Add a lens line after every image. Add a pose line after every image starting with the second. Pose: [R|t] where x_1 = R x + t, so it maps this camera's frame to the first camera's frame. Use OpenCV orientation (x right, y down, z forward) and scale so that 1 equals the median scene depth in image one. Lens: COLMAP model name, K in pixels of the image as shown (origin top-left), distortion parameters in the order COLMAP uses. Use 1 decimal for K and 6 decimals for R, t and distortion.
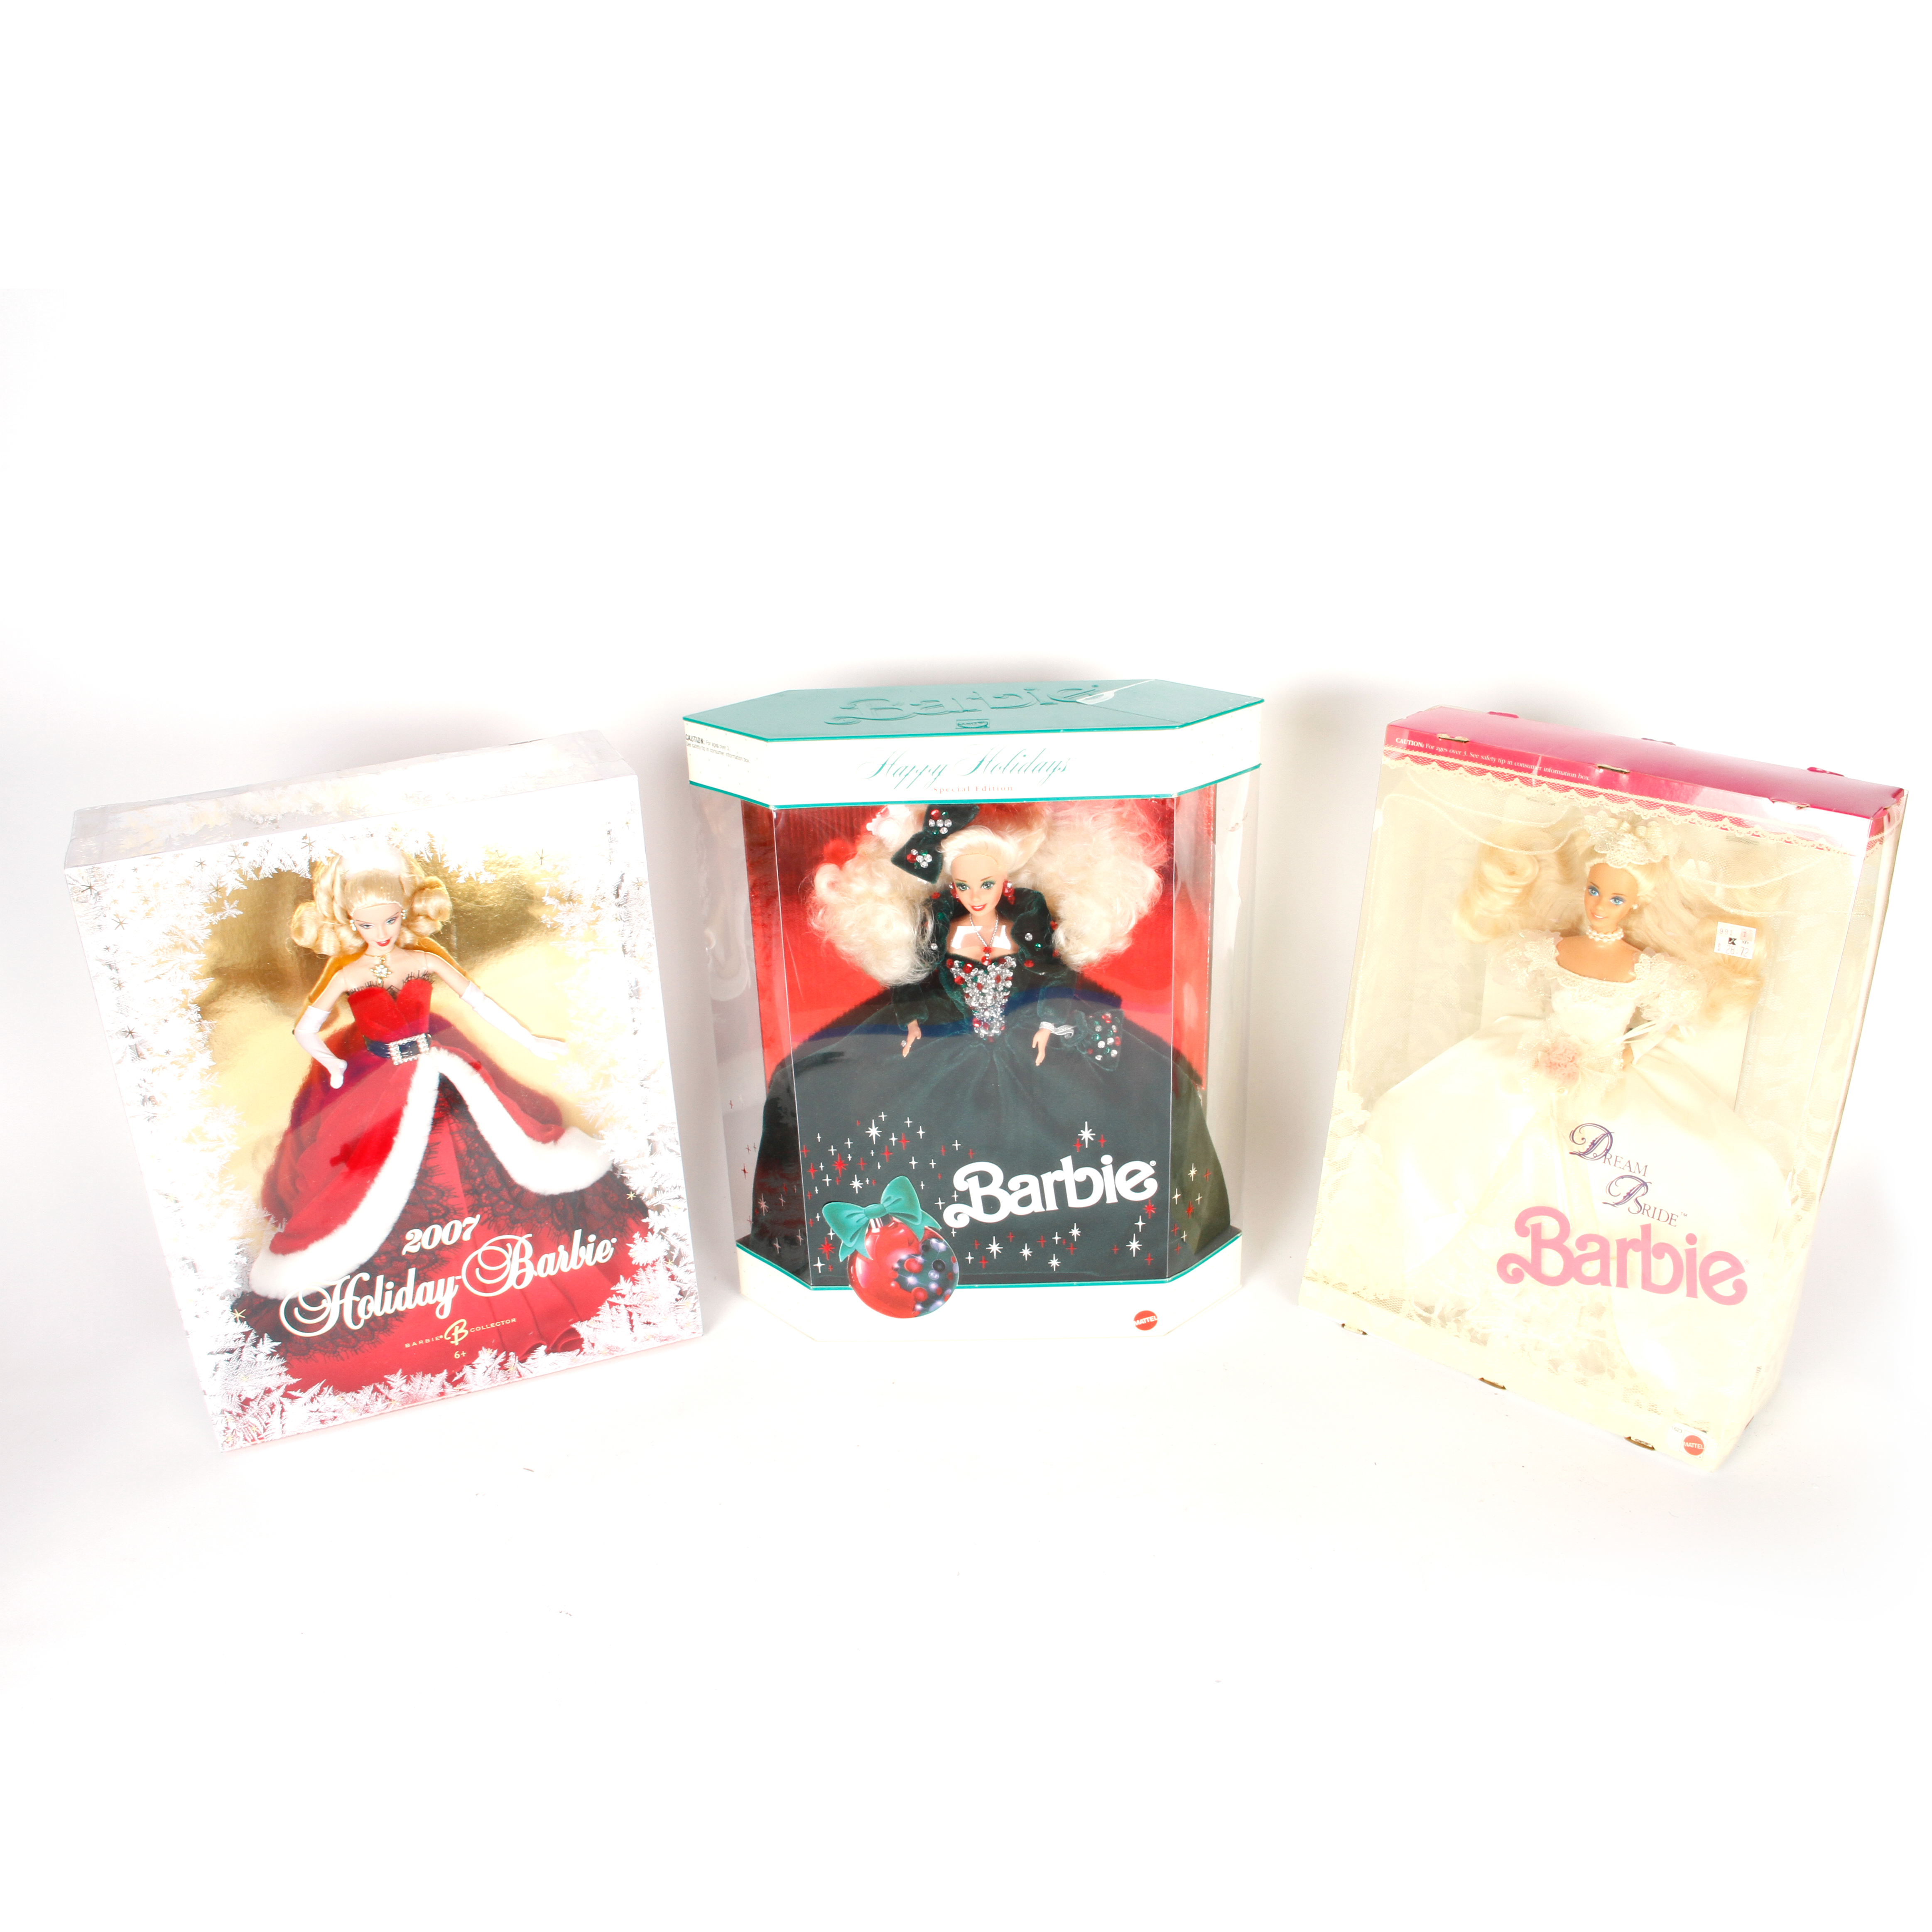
lens RADIAL K [[1817.2, 0, 966.0], [0, 1817.2, 966.0], [0, 0, 1]] dist [-0.133388, 0.003149]
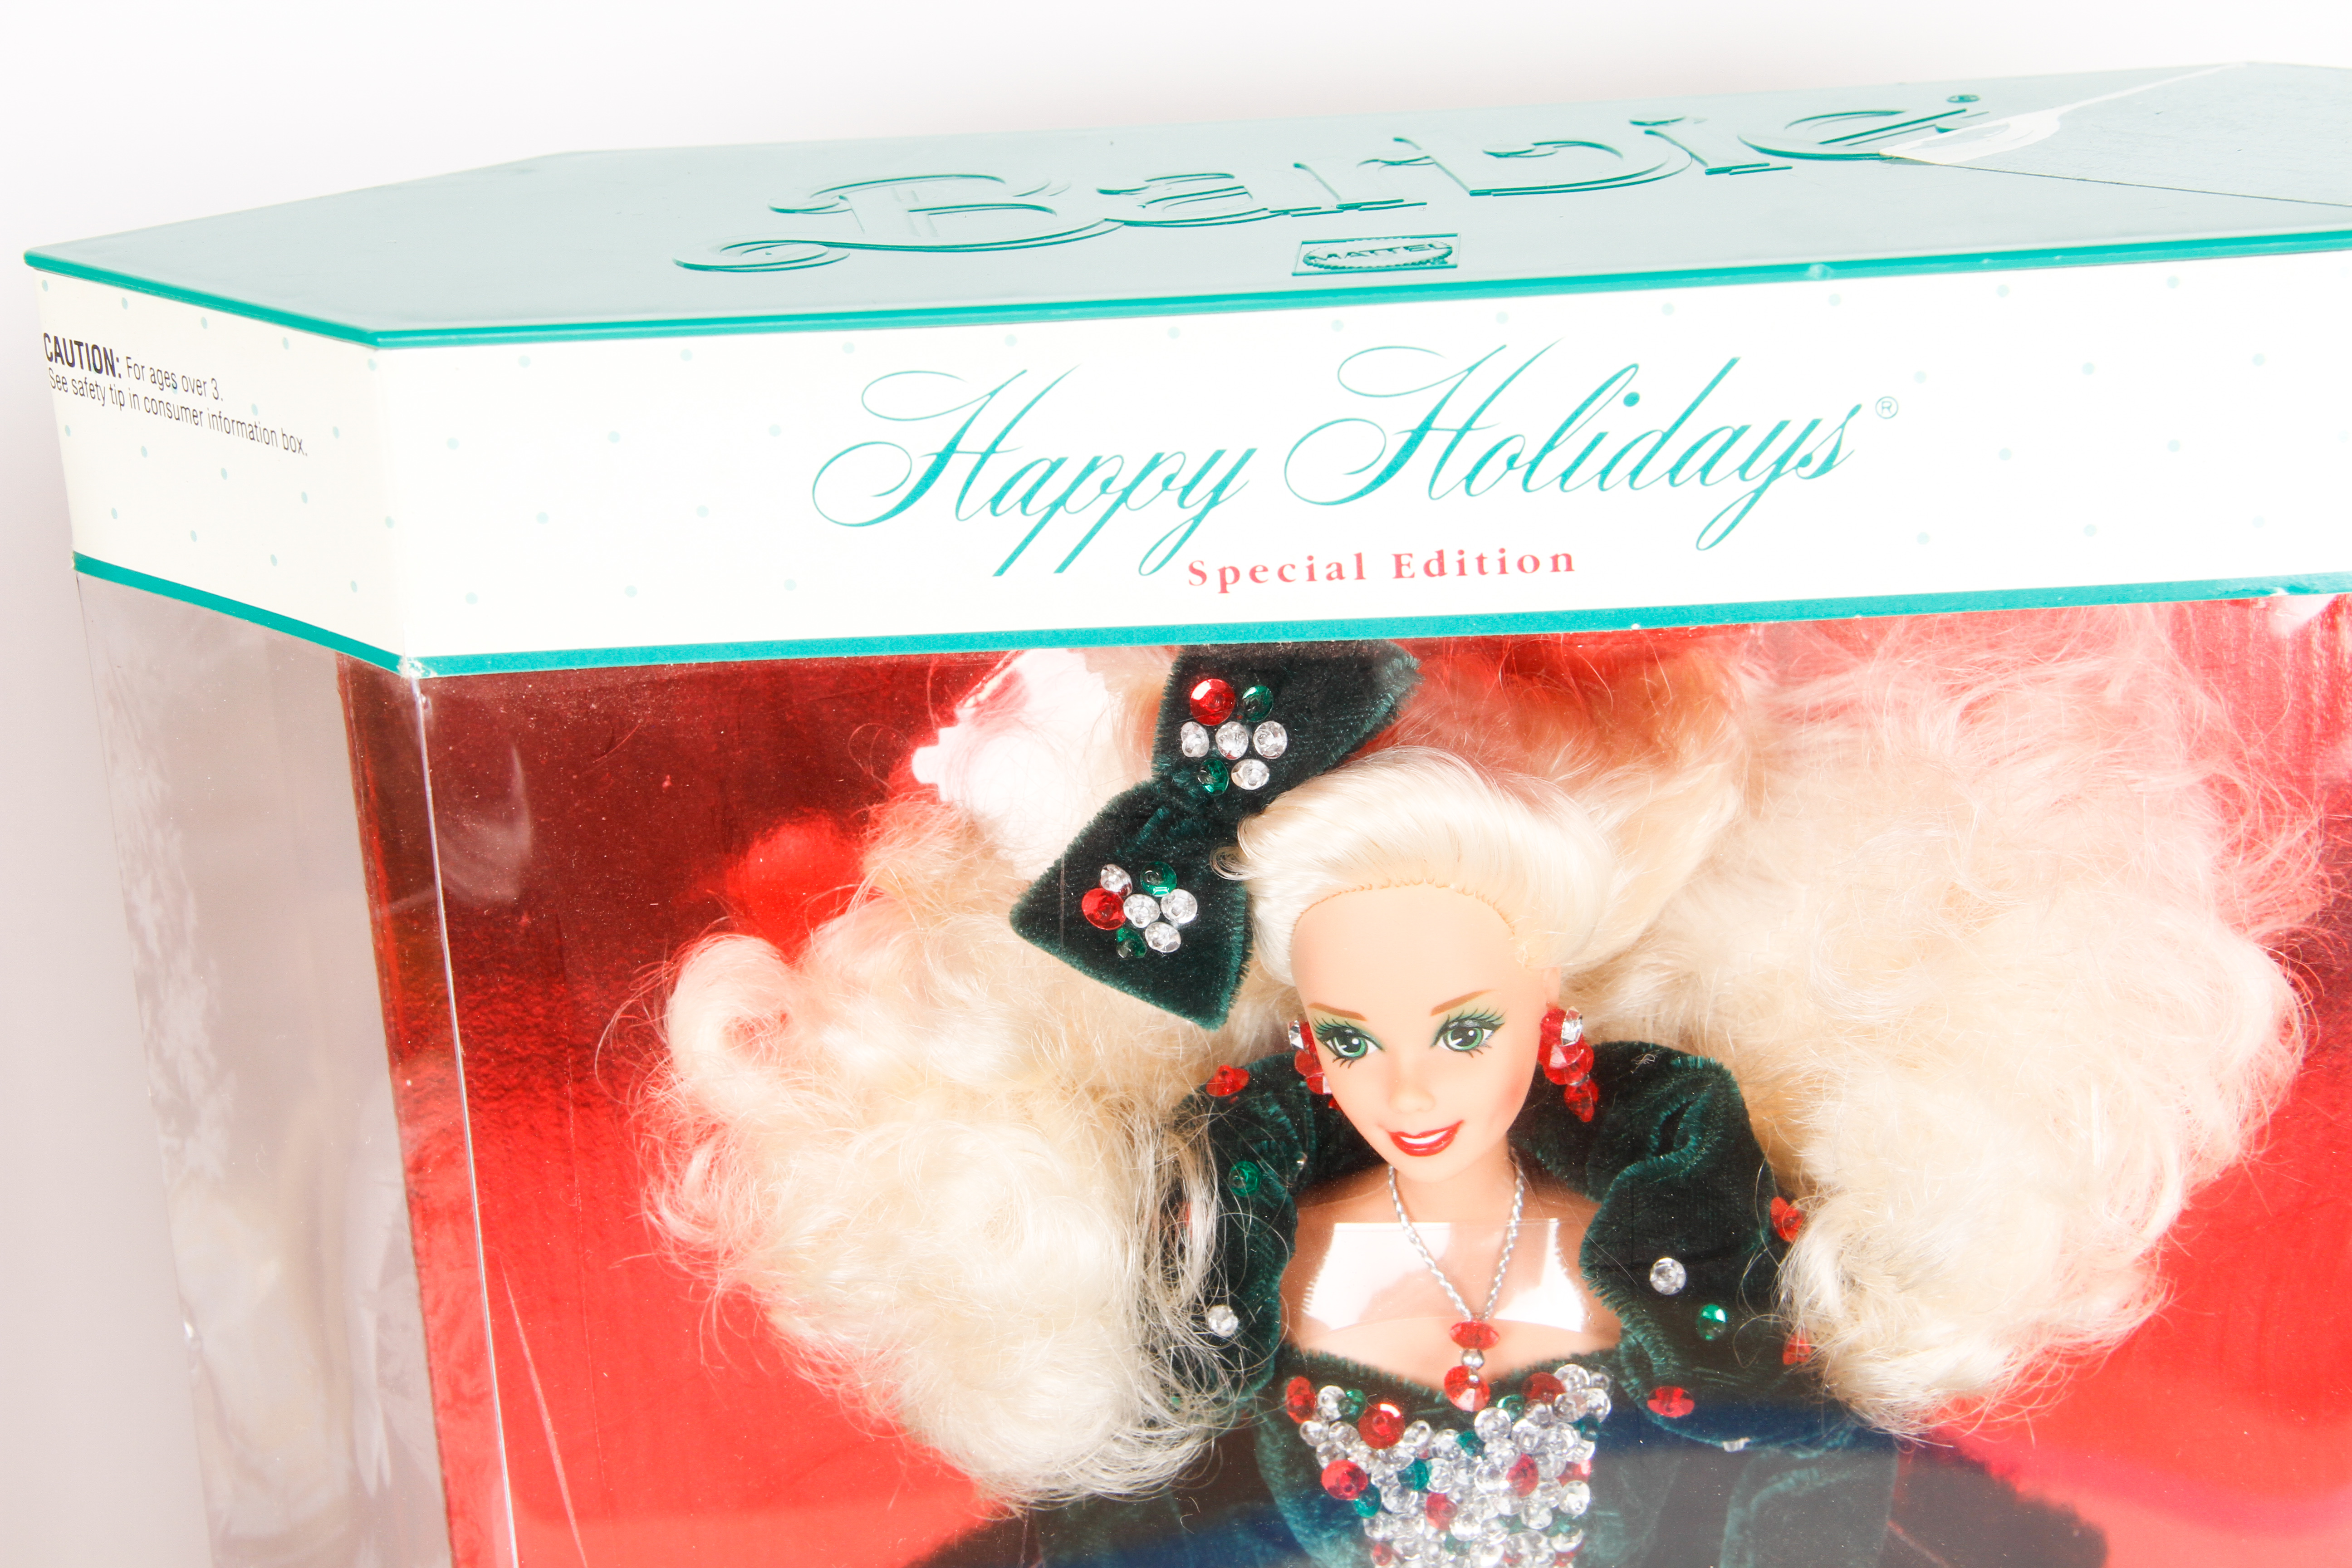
lens RADIAL K [[4925.5, 0, 1176.0], [0, 4925.5, 784.0], [0, 0, 1]] dist [0.123854, 0.170100]
pose [[0.997611, -0.011913, -0.068052, 0.017240], [0.006358, 0.996672, -0.081265, -0.026634], [0.068793, 0.080638, 0.994367, 0.421532]]
